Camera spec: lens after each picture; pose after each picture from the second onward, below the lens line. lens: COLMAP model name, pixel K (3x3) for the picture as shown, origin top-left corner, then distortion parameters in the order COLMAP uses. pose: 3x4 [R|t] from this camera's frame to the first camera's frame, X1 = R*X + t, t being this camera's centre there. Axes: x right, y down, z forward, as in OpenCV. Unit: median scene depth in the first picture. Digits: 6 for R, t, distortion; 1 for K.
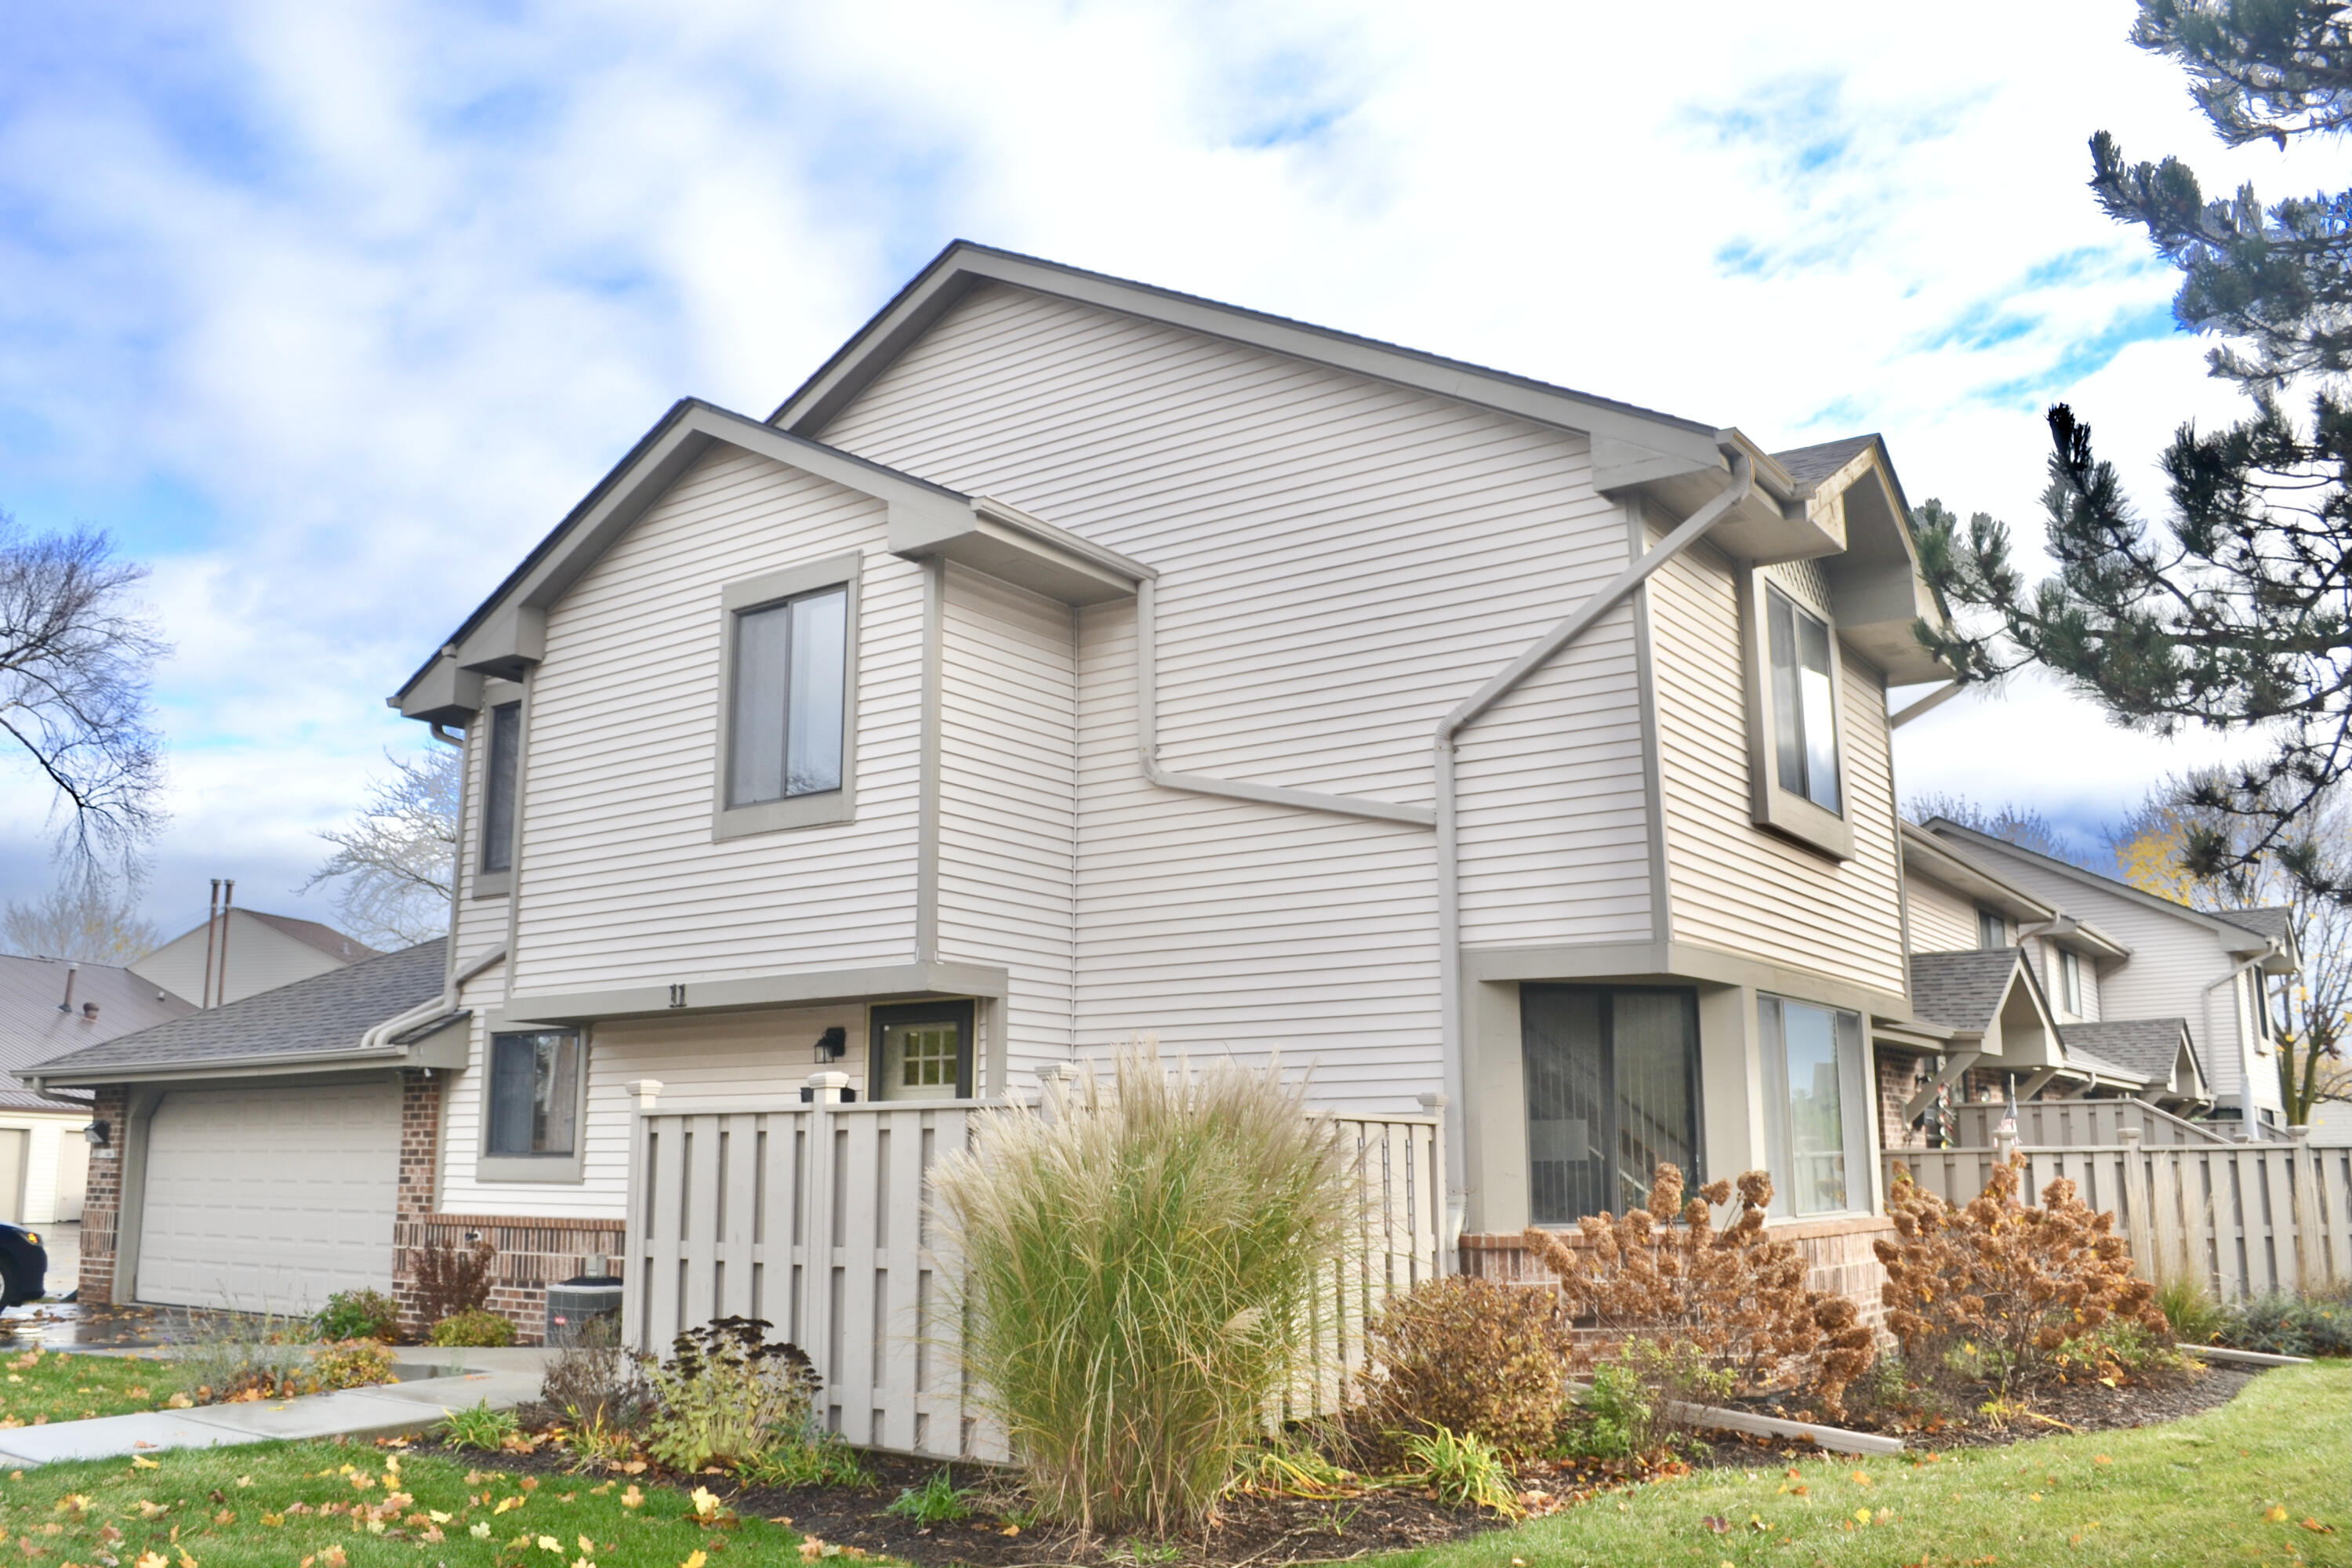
lens RADIAL K [[1909.1, 0, 1176.0], [0, 1909.1, 784.0], [0, 0, 1]] dist [-0.059293, -0.002201]
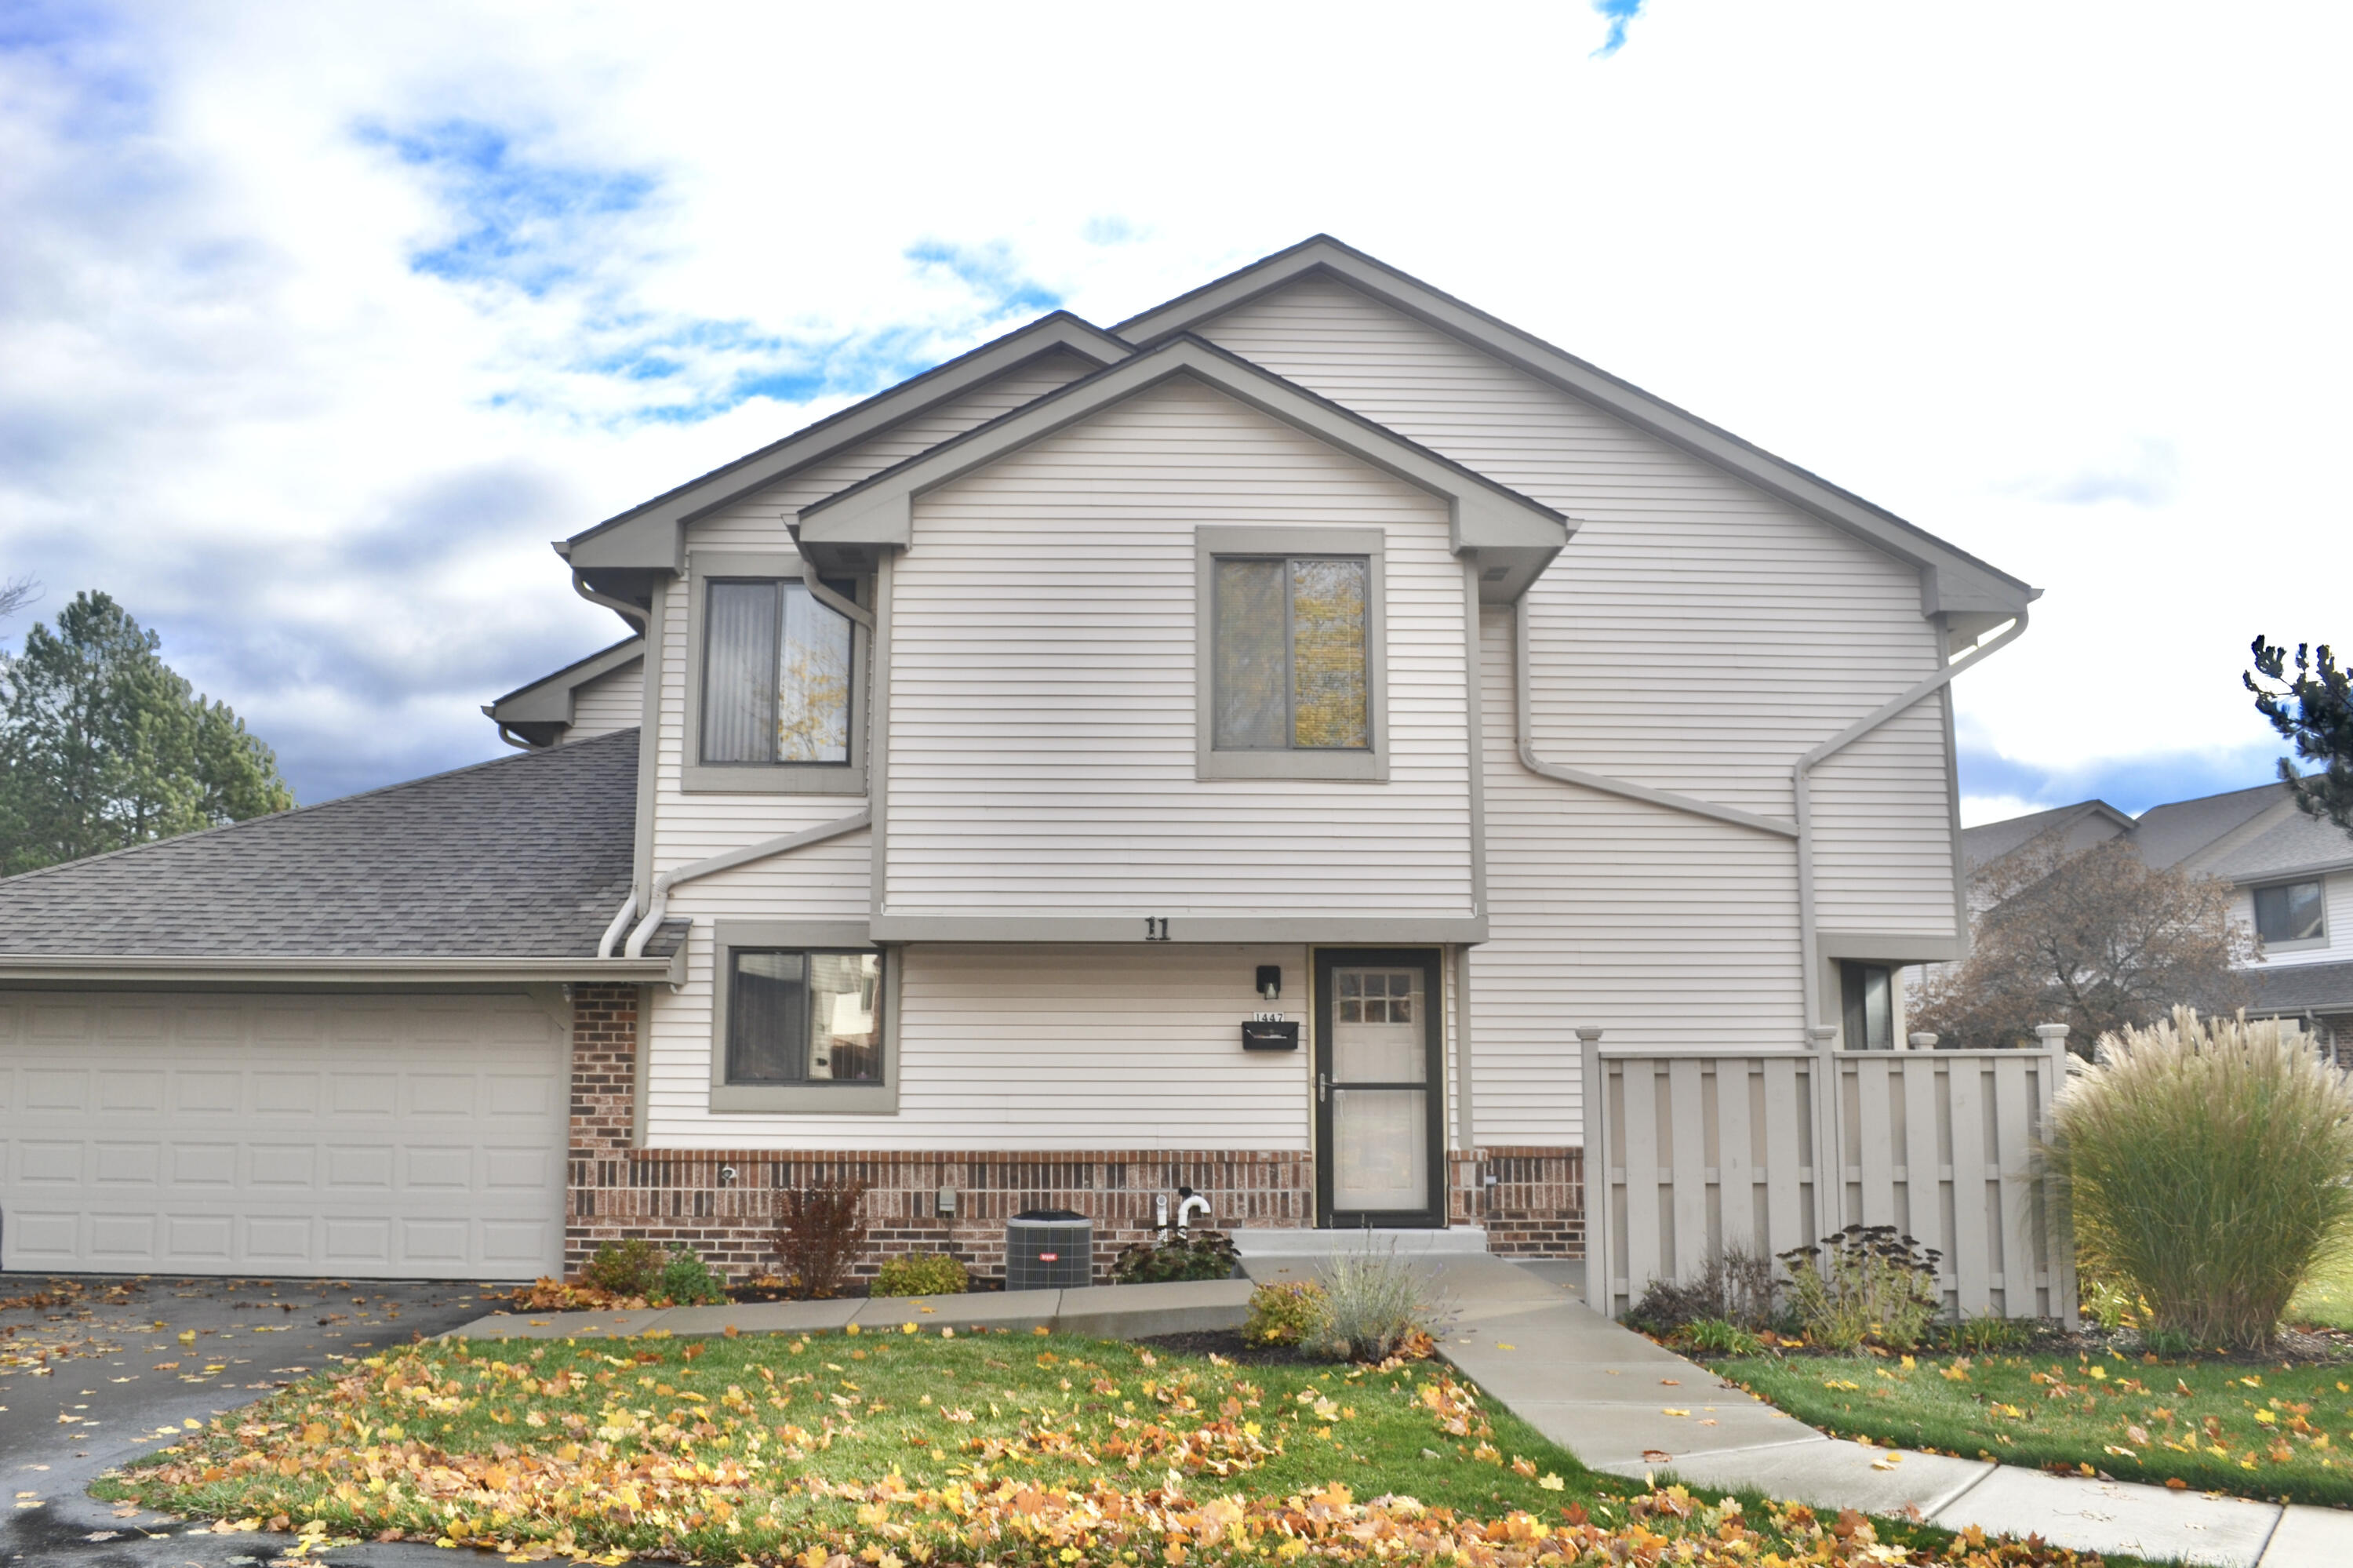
lens RADIAL K [[1814.4, 0, 1176.5], [0, 1814.4, 784.0], [0, 0, 1]] dist [-0.064948, -0.000027]
pose [[0.796771, 0.100598, 0.595849, -0.832571], [-0.124365, 0.992236, -0.001218, 0.035330], [-0.591345, -0.073132, 0.803096, 0.229009]]
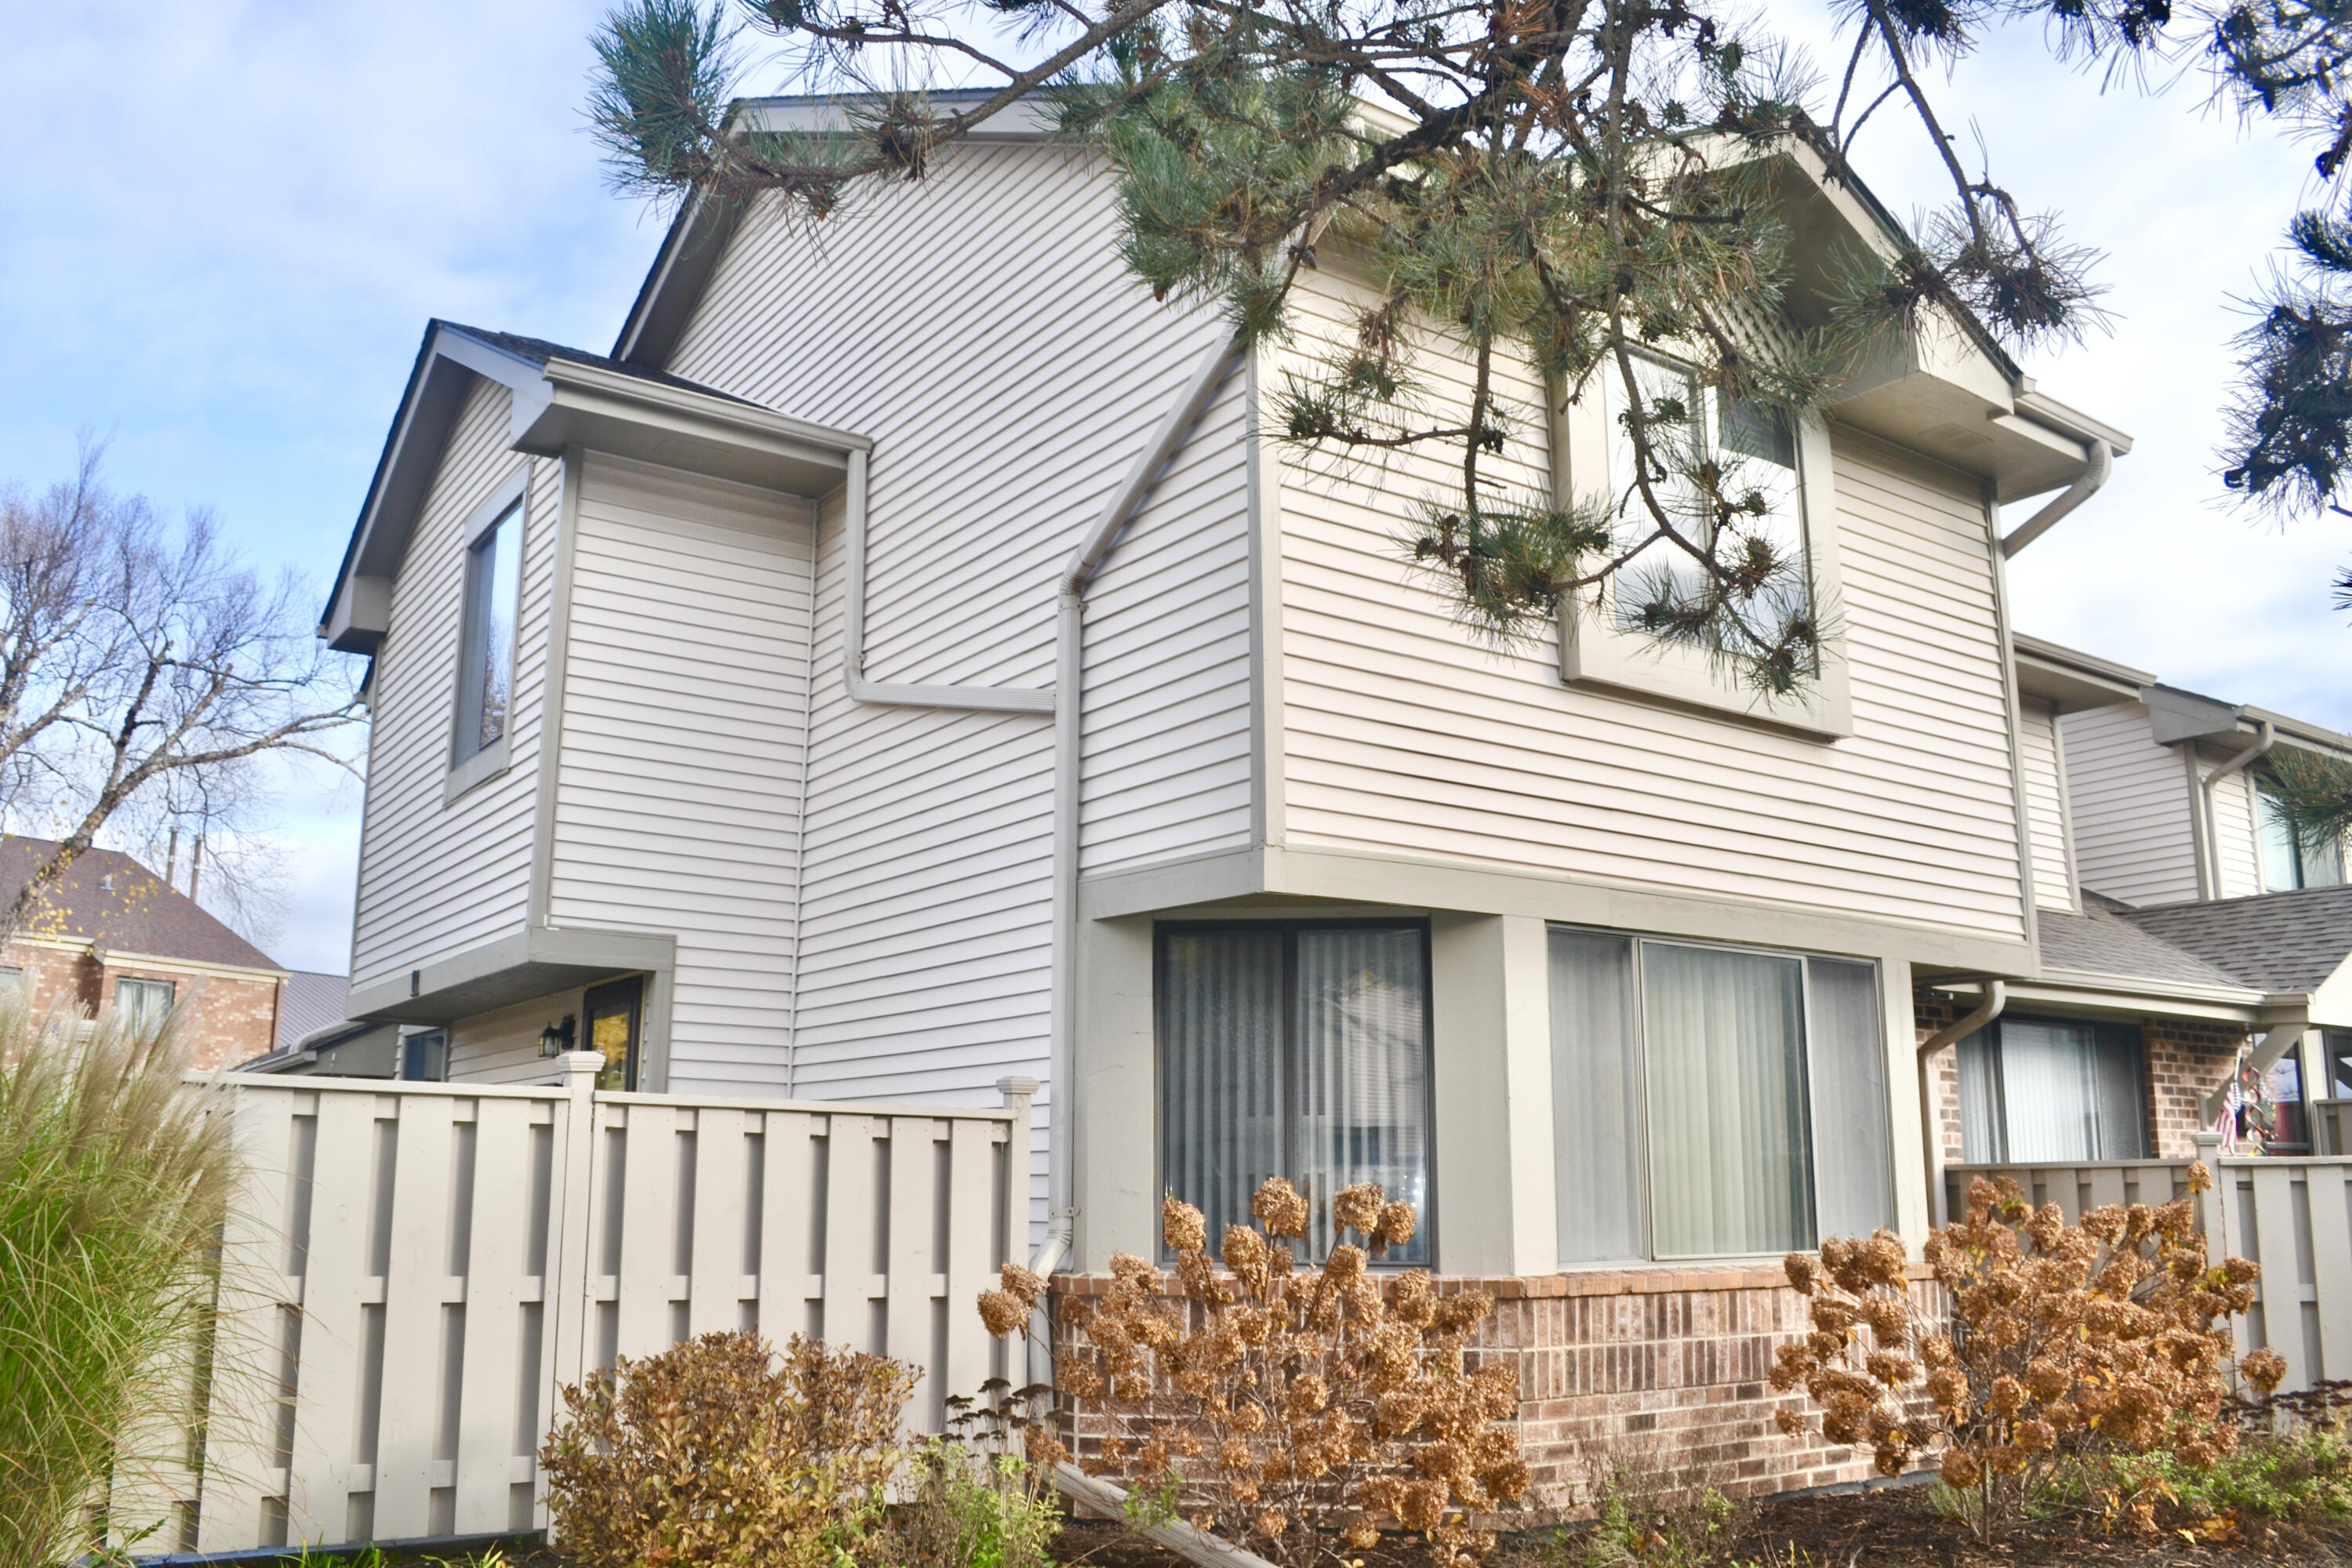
lens RADIAL K [[1909.1, 0, 1176.0], [0, 1909.1, 784.0], [0, 0, 1]] dist [-0.059293, -0.002201]
pose [[0.941423, -0.065220, -0.330861, 0.369792], [0.060930, 0.997869, -0.023332, 0.060811], [0.331678, 0.001806, 0.943391, 0.285247]]
